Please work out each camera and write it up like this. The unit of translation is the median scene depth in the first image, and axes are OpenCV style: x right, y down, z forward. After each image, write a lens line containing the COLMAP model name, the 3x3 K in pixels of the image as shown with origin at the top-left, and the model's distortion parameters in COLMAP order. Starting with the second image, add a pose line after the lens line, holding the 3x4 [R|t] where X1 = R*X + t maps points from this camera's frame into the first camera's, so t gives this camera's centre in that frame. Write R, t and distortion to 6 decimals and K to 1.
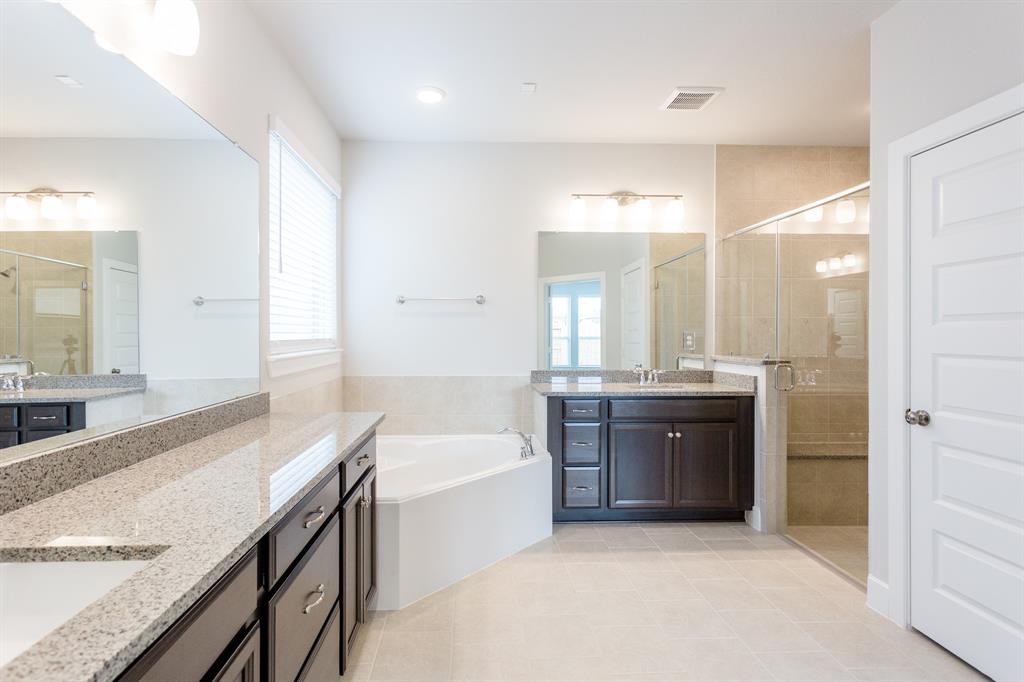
lens RADIAL K [[497.9, 0, 501.3], [0, 497.9, 339.1], [0, 0, 1]] dist [0.006186, 0.000490]
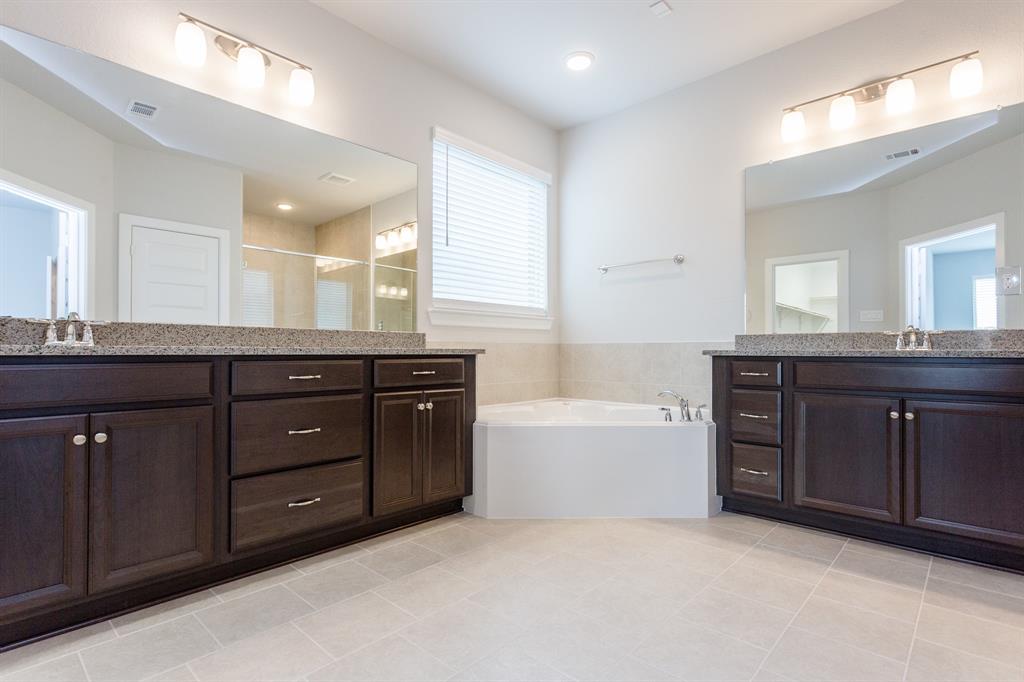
lens RADIAL K [[509.4, 0, 510.2], [0, 509.4, 350.0], [0, 0, 1]] dist [0.001510, 0.000185]
pose [[0.697741, -0.005762, -0.716327, 0.475979], [-0.005490, 0.999895, -0.013391, 0.118603], [0.716330, 0.013276, 0.697636, 0.149889]]
